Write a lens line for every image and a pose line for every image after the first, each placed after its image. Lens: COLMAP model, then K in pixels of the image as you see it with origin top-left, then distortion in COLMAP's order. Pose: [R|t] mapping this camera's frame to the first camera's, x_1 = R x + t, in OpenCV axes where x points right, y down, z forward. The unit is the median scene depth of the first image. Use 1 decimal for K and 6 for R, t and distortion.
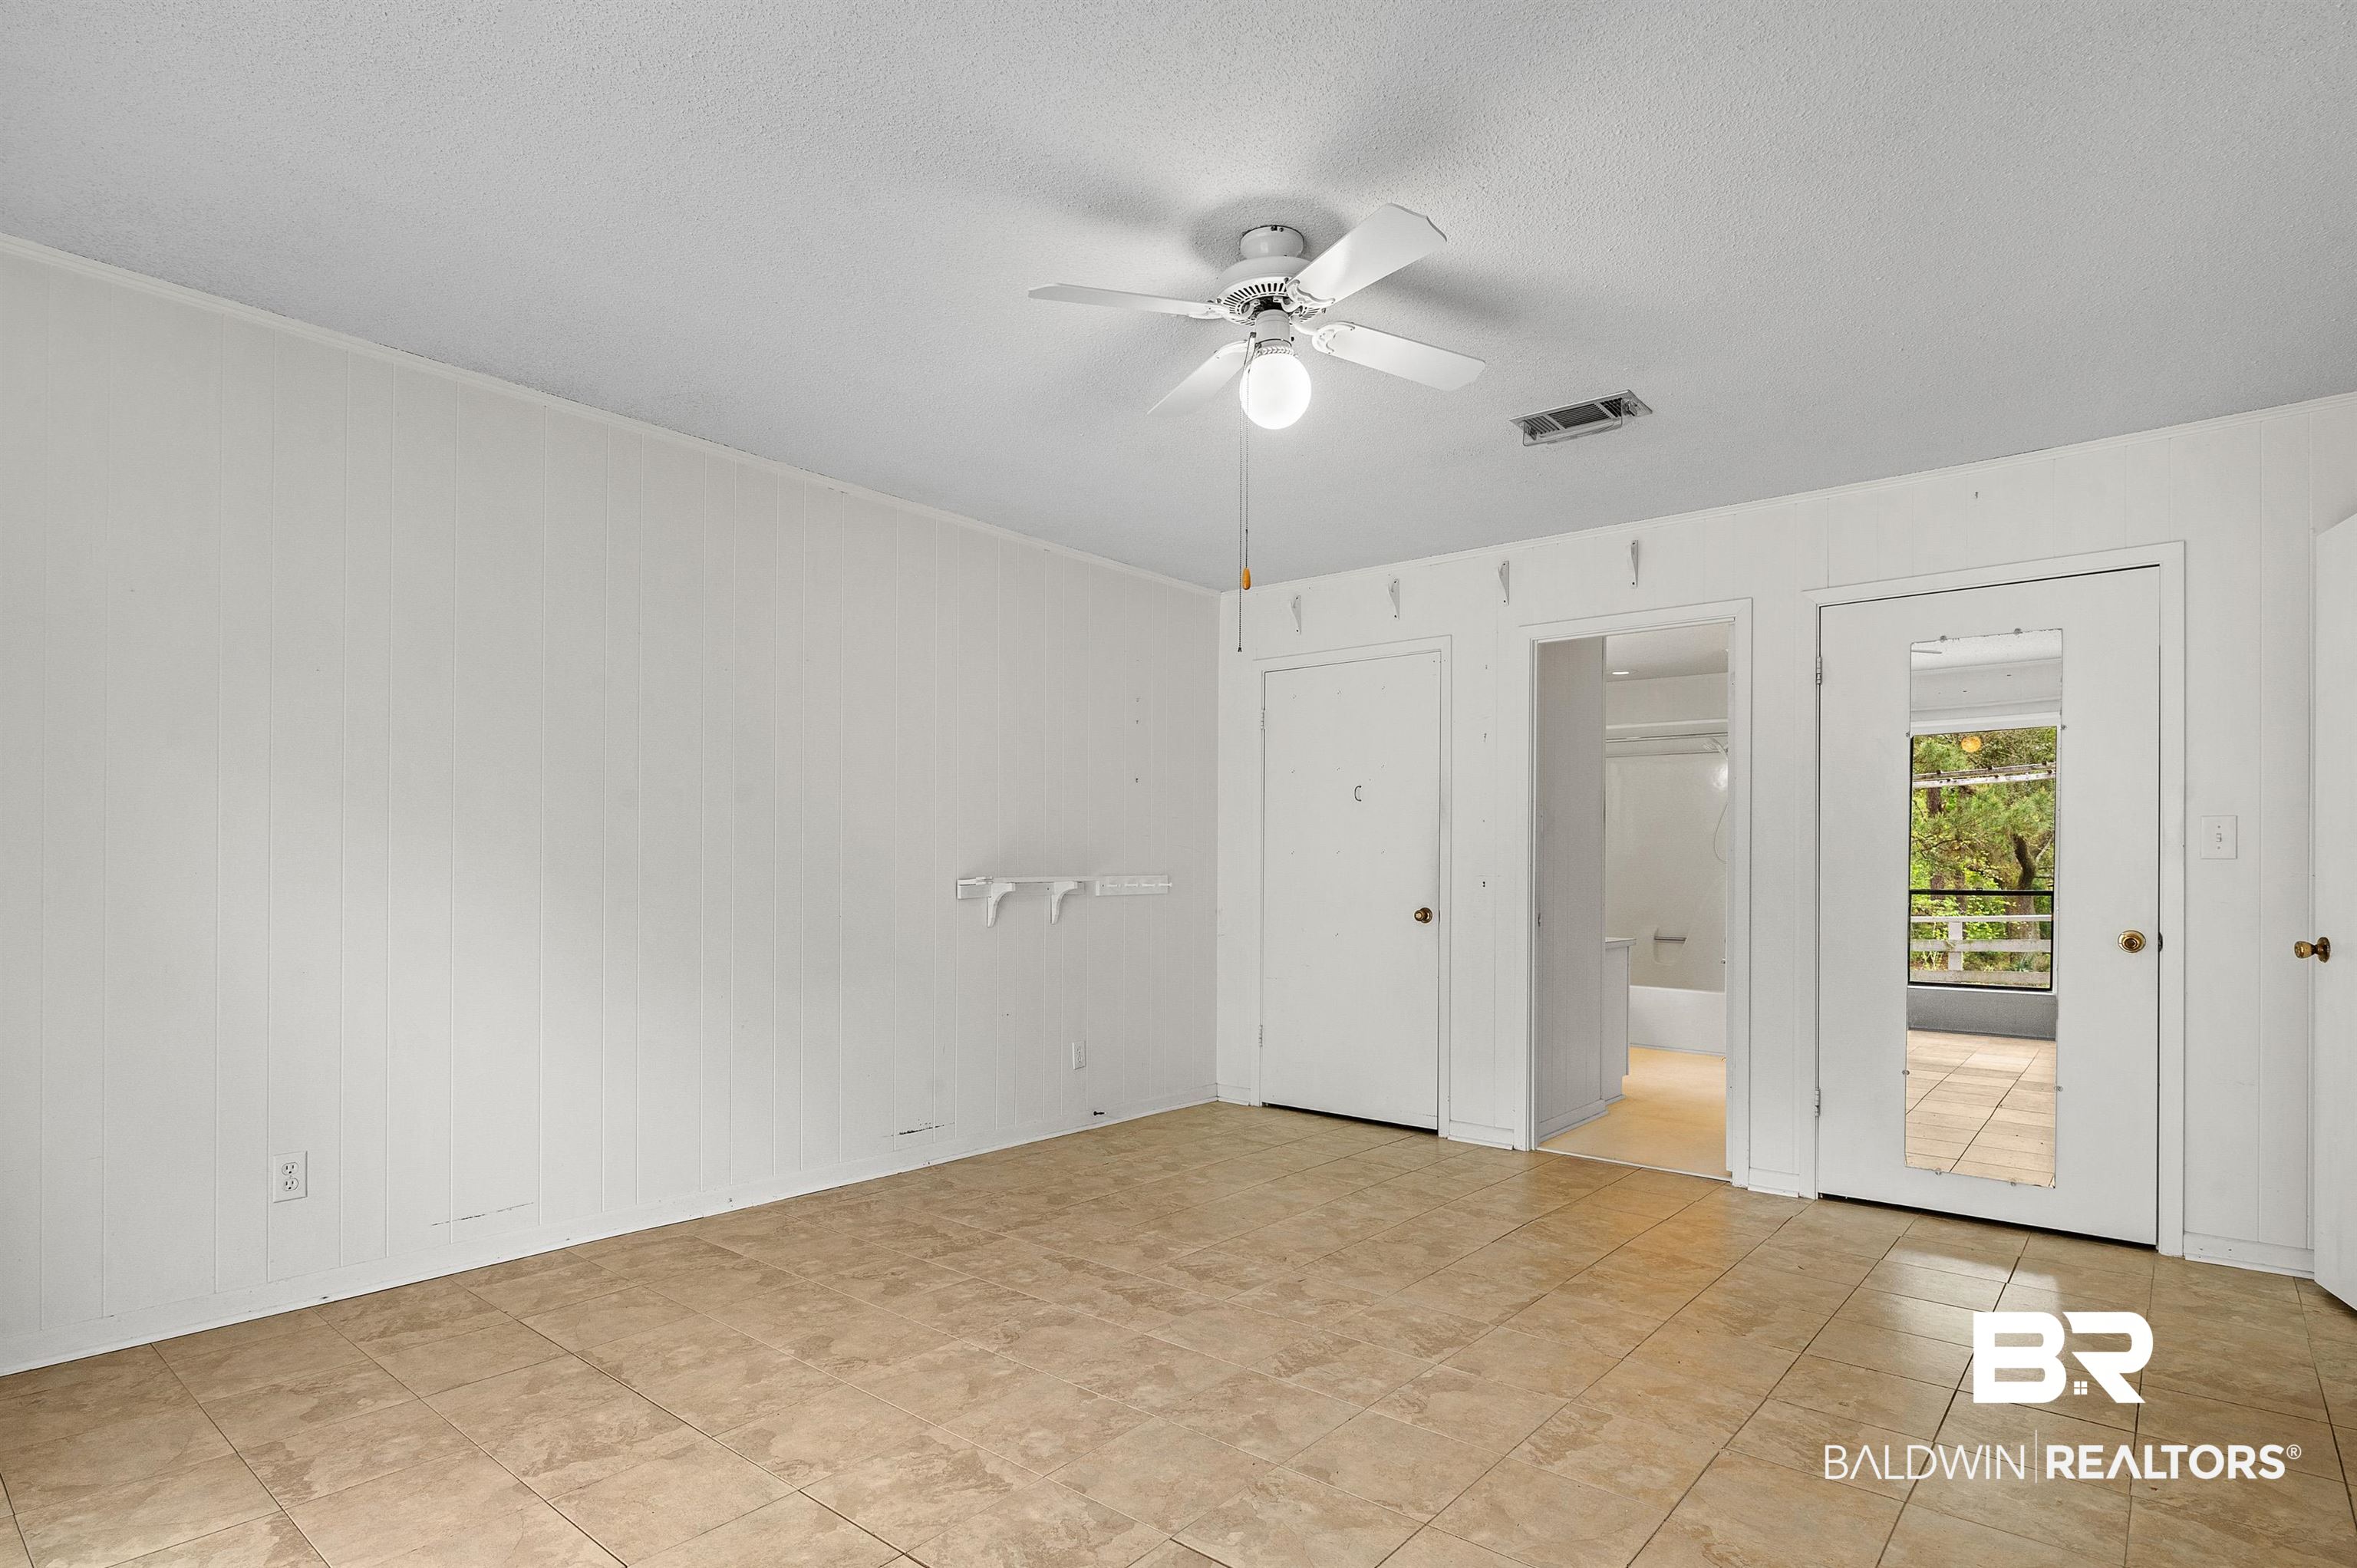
lens RADIAL K [[1204.6, 0, 1196.6], [0, 1204.6, 864.9], [0, 0, 1]] dist [-0.000315, -0.000230]
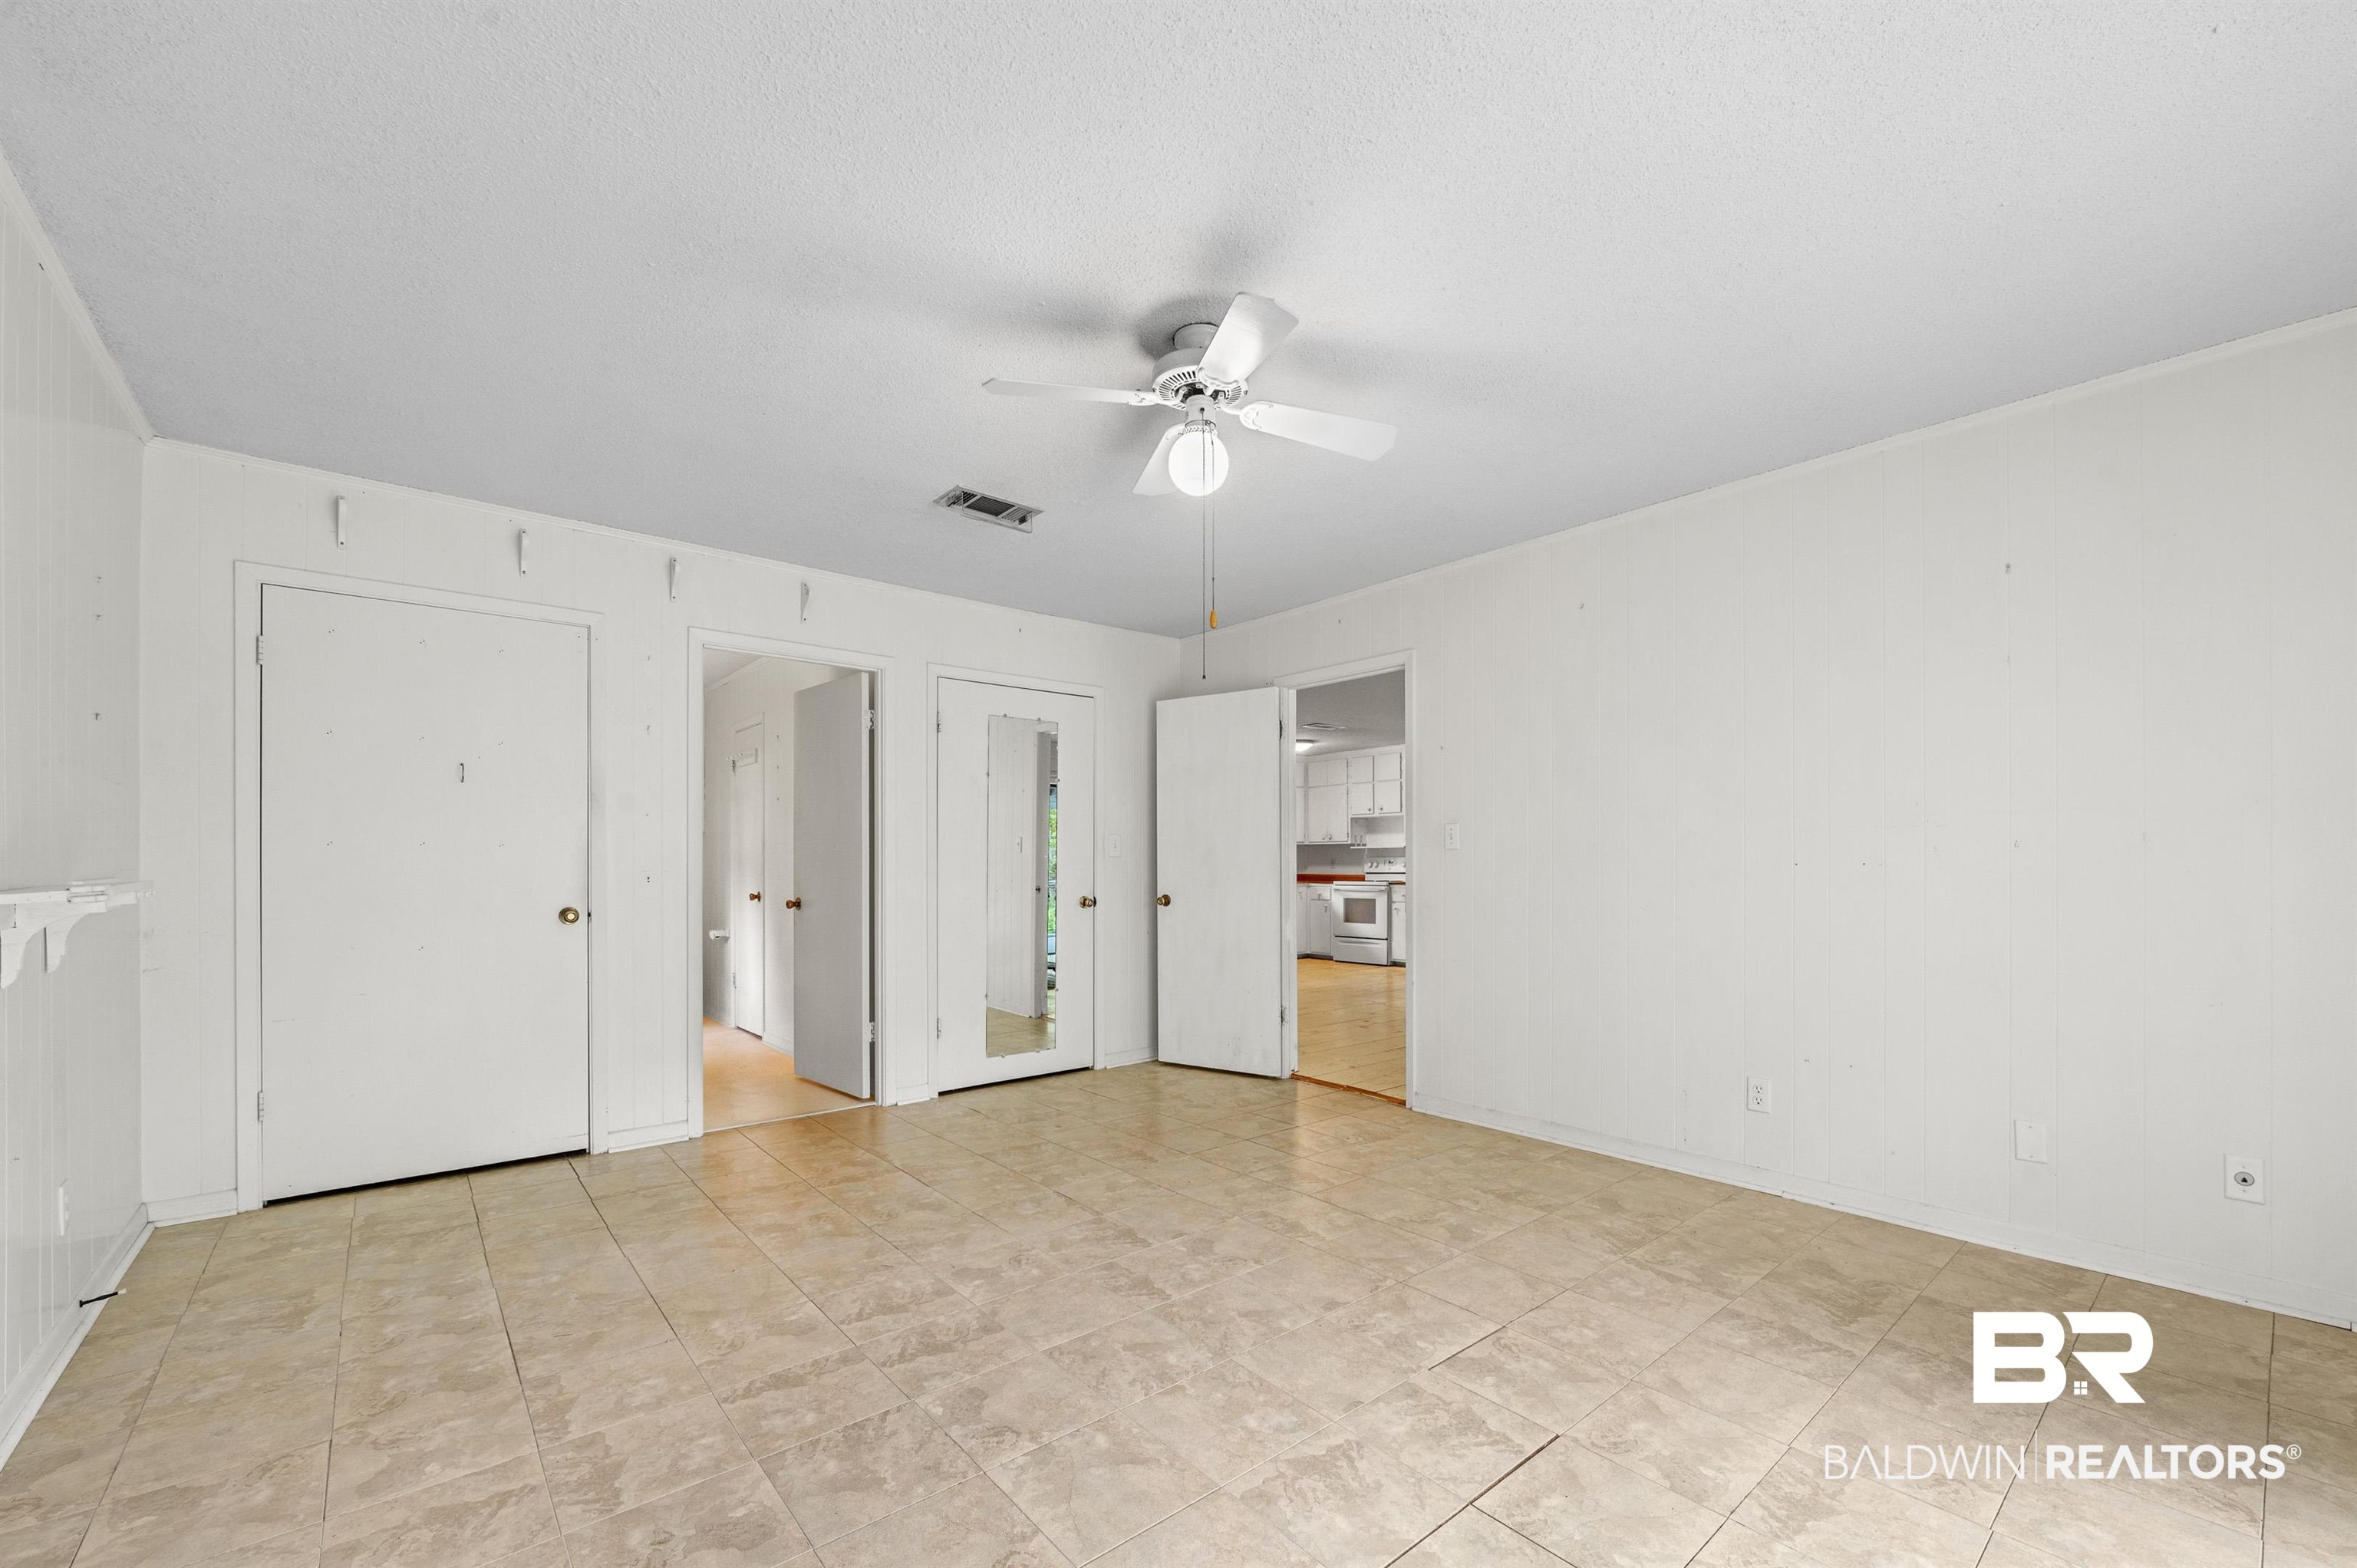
lens RADIAL K [[943.6, 0, 1197.4], [0, 943.6, 861.8], [0, 0, 1]] dist [-0.005760, -0.001043]
pose [[0.172349, -0.001672, 0.985035, -0.632134], [-0.002084, 0.999996, 0.002062, -0.000754], [-0.985034, -0.002408, 0.172345, 0.624571]]
